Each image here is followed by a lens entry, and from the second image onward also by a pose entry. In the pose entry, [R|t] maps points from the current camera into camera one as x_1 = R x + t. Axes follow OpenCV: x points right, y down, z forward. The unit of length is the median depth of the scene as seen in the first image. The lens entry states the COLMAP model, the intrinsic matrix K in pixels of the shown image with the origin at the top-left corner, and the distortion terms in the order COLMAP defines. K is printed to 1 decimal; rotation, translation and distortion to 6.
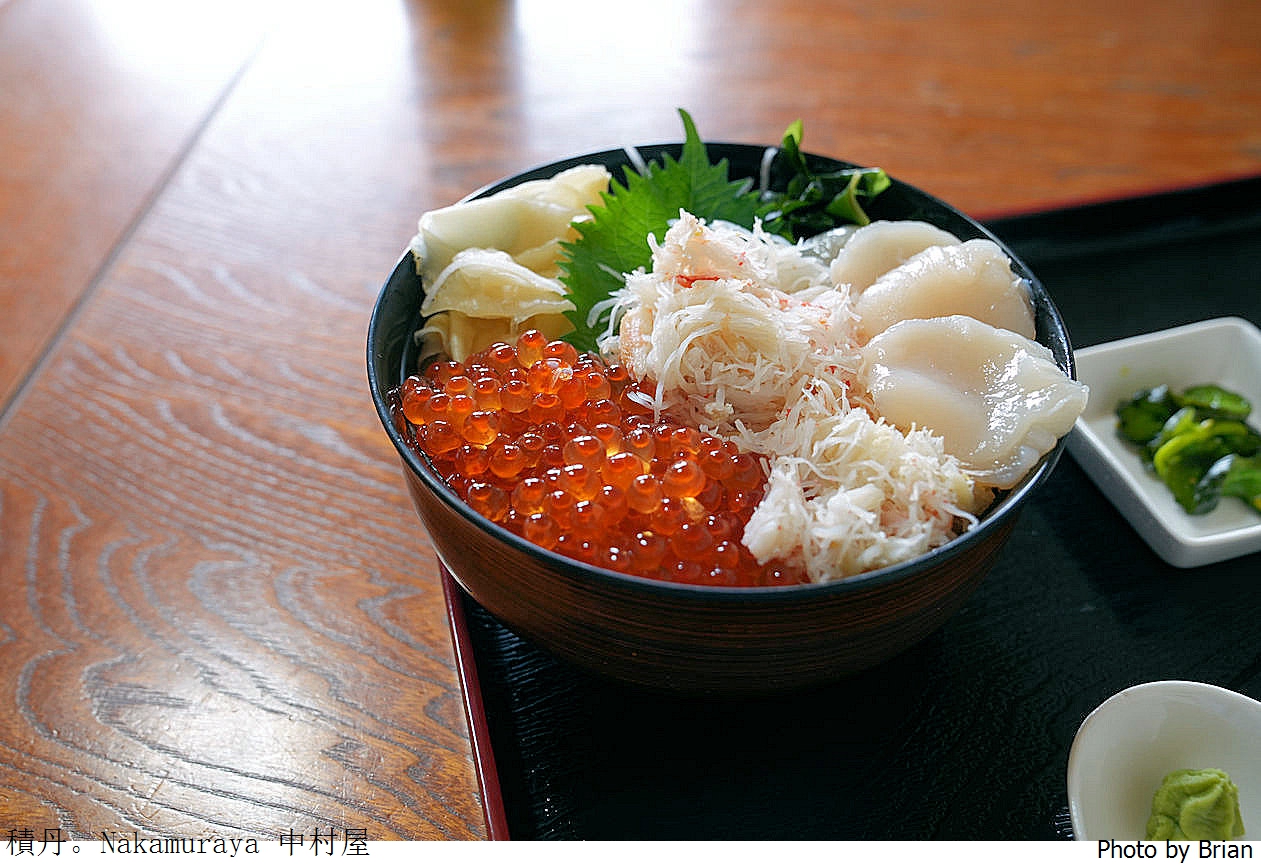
lens RADIAL K [[1286.5, 0, 630.5], [0, 1286.5, 433.0], [0, 0, 1]] dist [-0.059063, 0.008321]
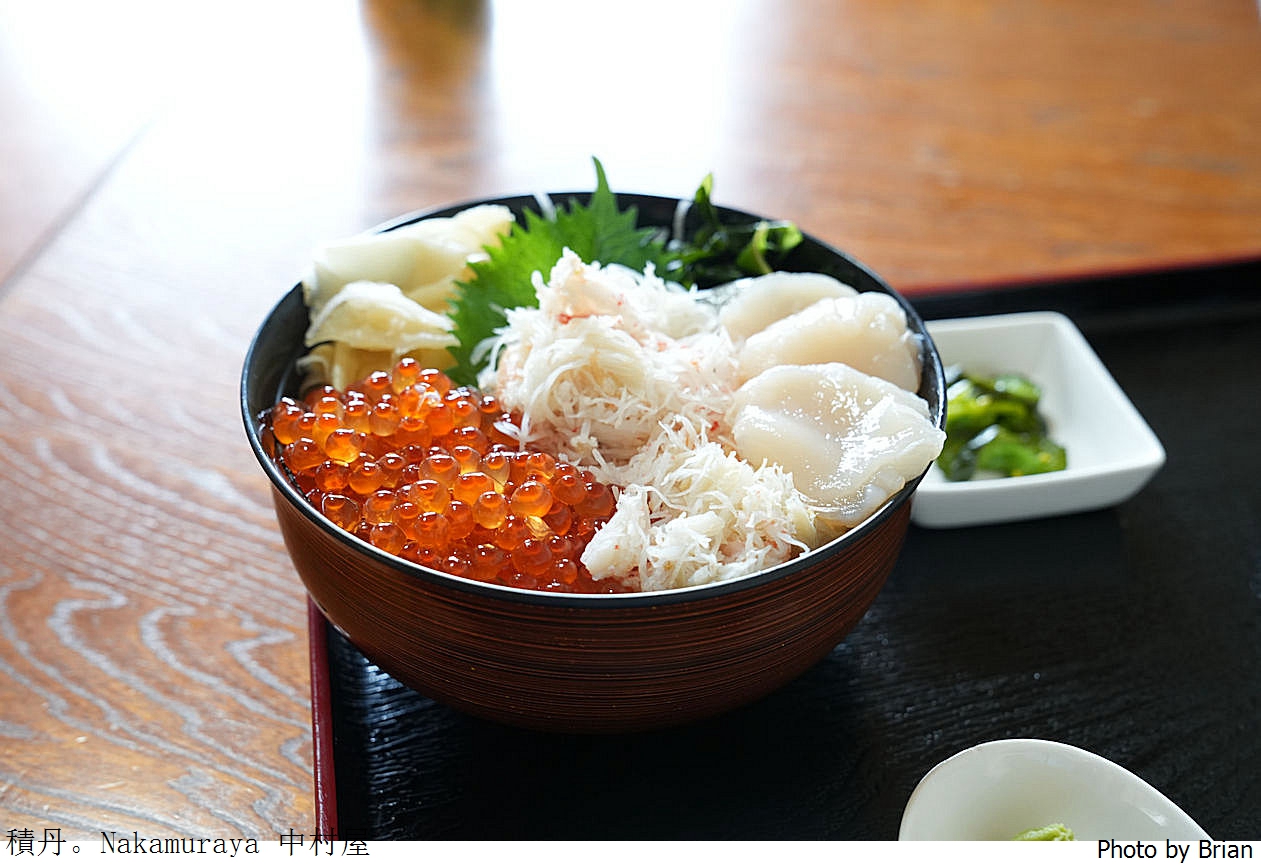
lens RADIAL K [[1697.1, 0, 630.5], [0, 1697.1, 433.0], [0, 0, 1]] dist [0.036148, 0.051005]
pose [[0.998170, 0.047481, -0.037457, 0.144546], [-0.051133, 0.993316, -0.103487, 0.102561], [0.032293, 0.105213, 0.993925, -0.299762]]
